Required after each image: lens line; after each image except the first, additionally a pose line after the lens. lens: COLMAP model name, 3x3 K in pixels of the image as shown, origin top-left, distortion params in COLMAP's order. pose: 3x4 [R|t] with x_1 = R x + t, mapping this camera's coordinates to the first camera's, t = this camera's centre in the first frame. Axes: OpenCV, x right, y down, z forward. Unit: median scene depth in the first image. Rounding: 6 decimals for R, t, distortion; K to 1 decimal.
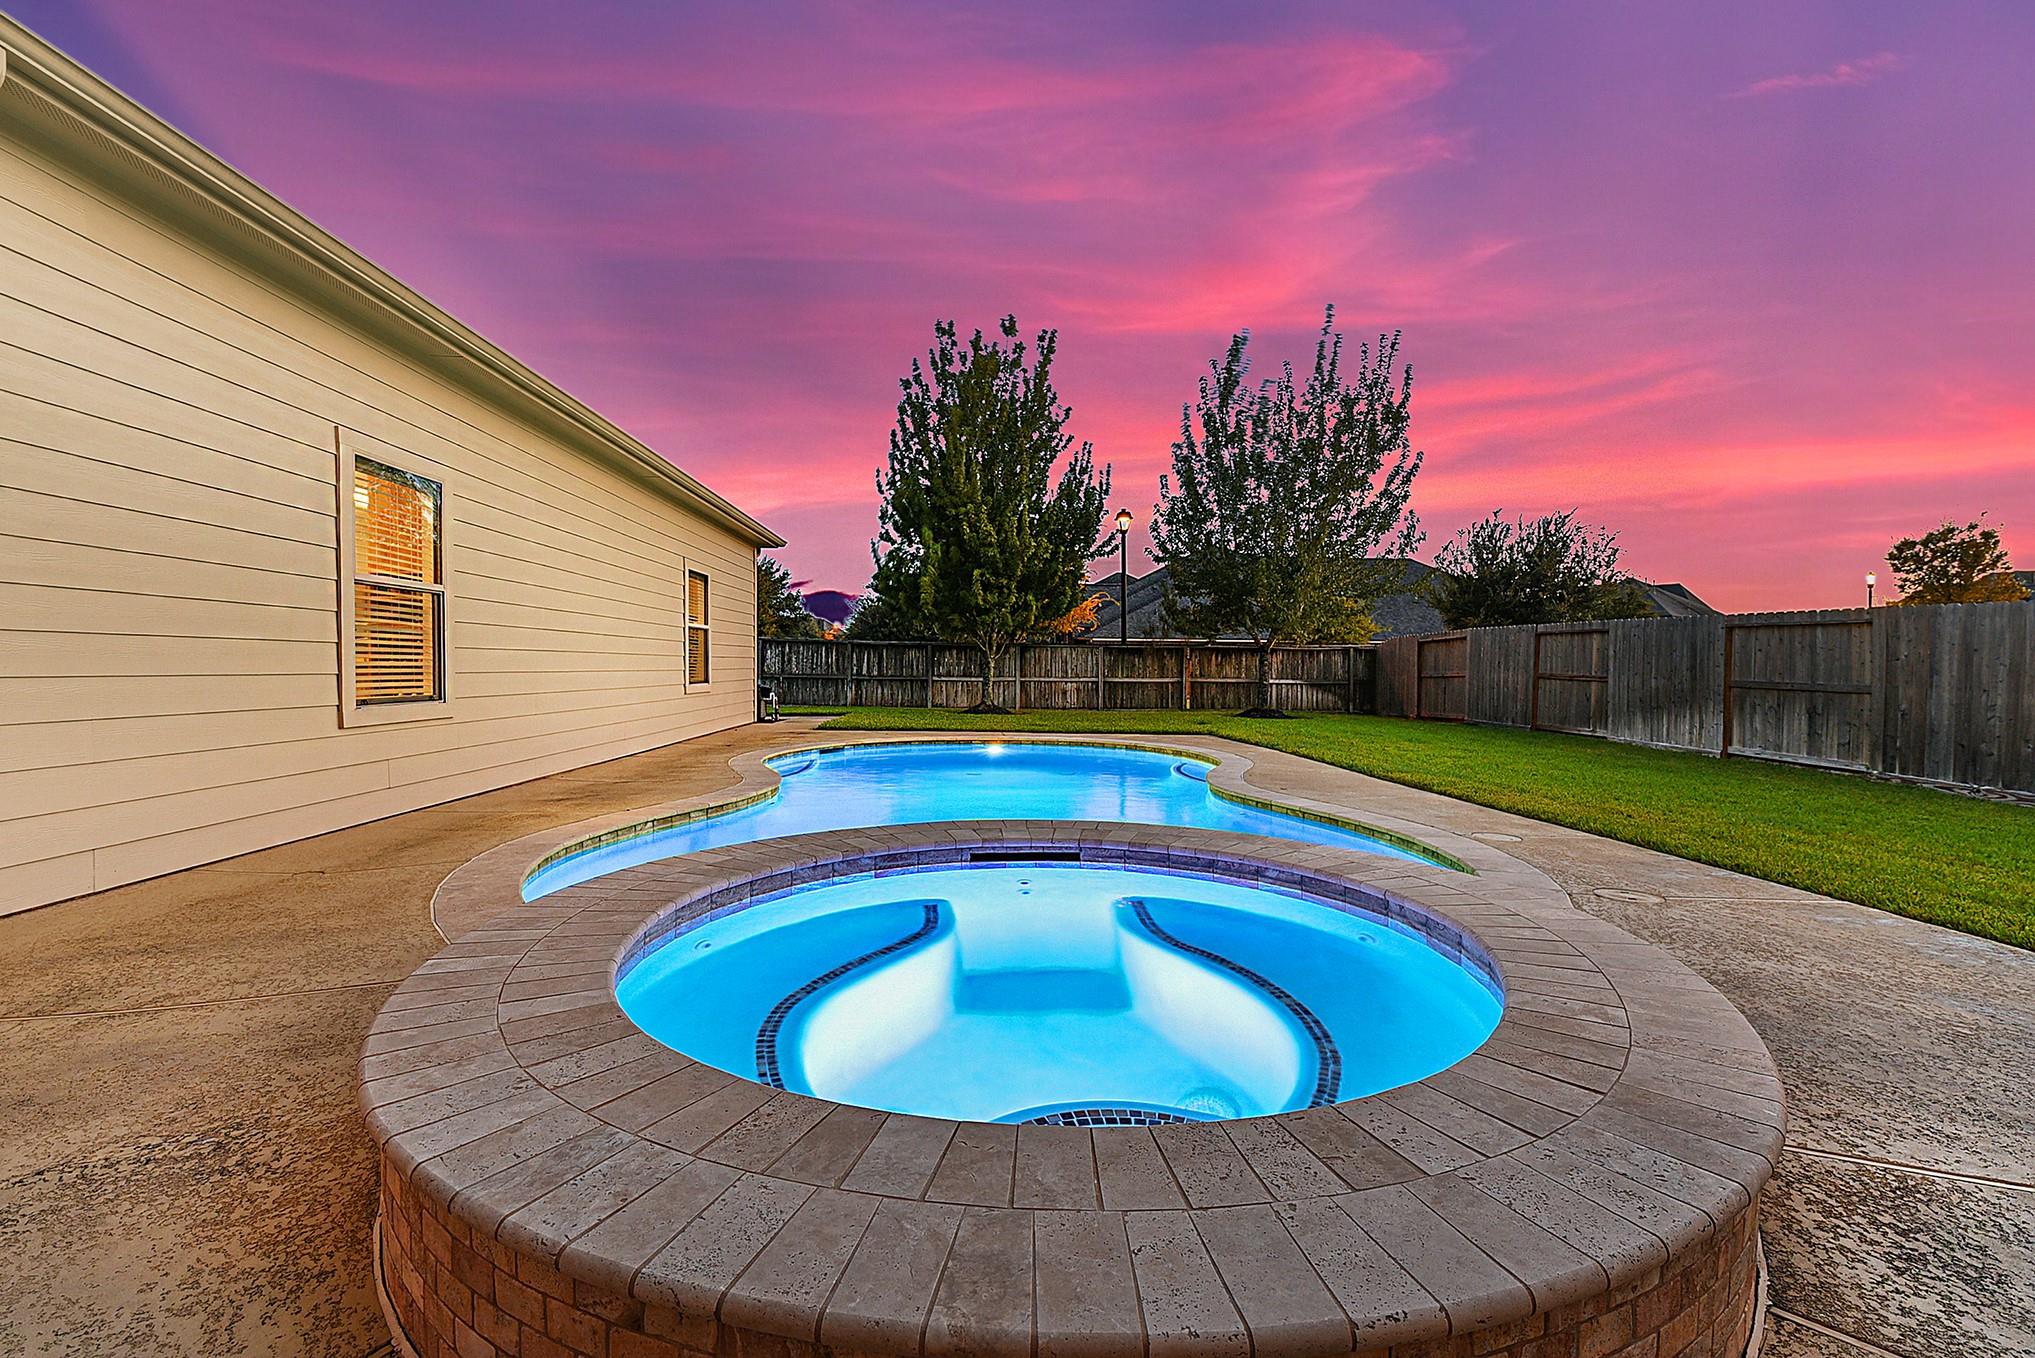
lens RADIAL K [[870.9, 0, 1033.1], [0, 870.9, 699.6], [0, 0, 1]] dist [0.017074, -0.009652]
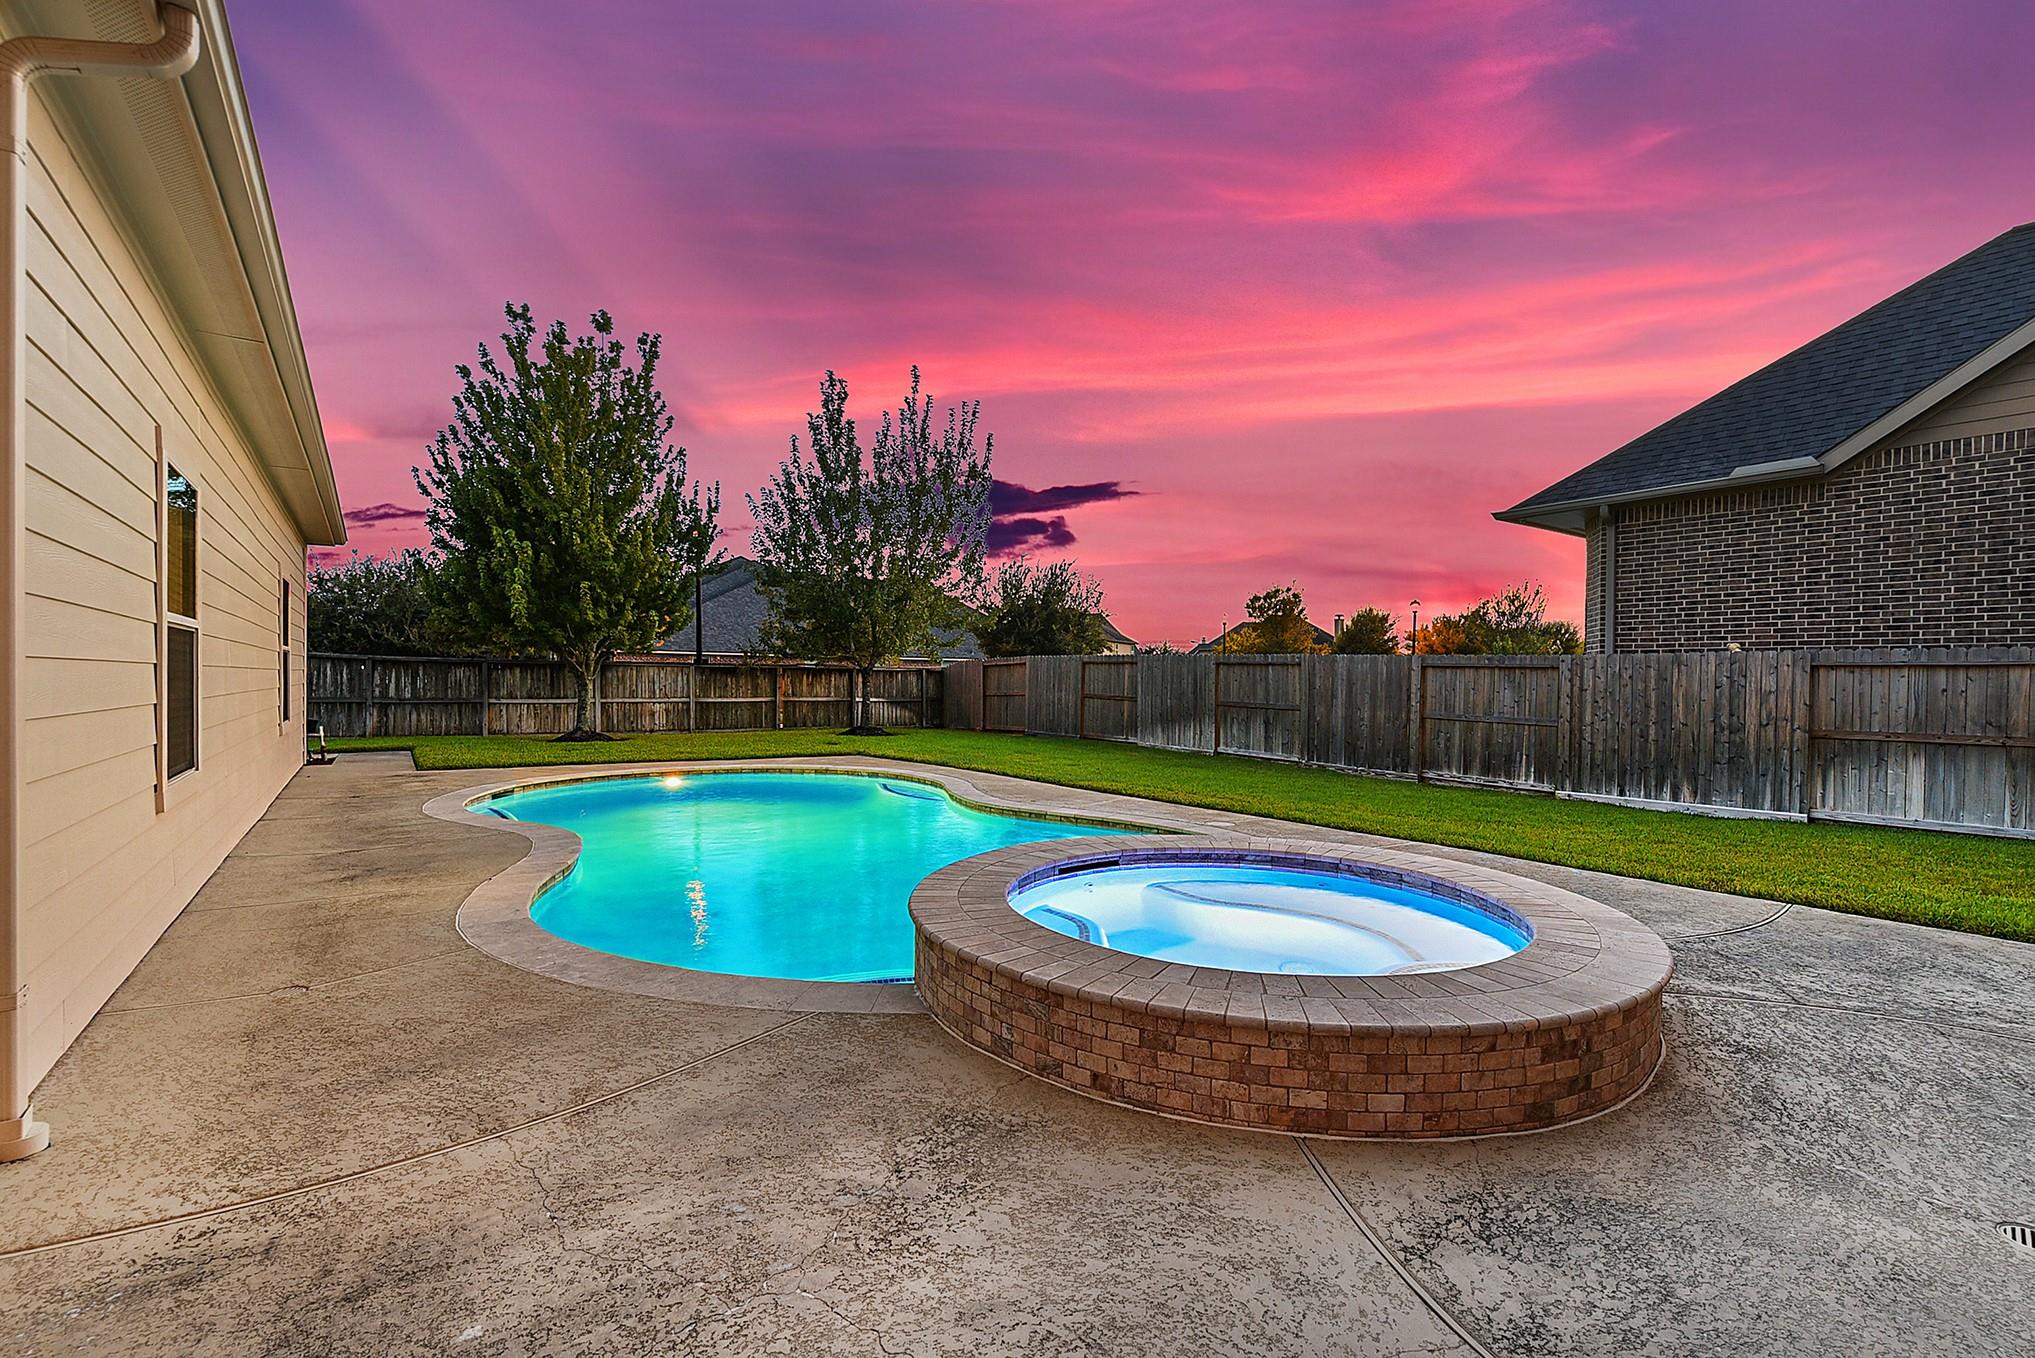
lens RADIAL K [[870.9, 0, 1033.1], [0, 870.9, 699.6], [0, 0, 1]] dist [0.017074, -0.009652]
pose [[0.843174, -0.010056, 0.537547, -0.149331], [0.015914, 0.999854, -0.006258, -0.013637], [-0.537406, 0.013830, 0.843210, -0.019832]]
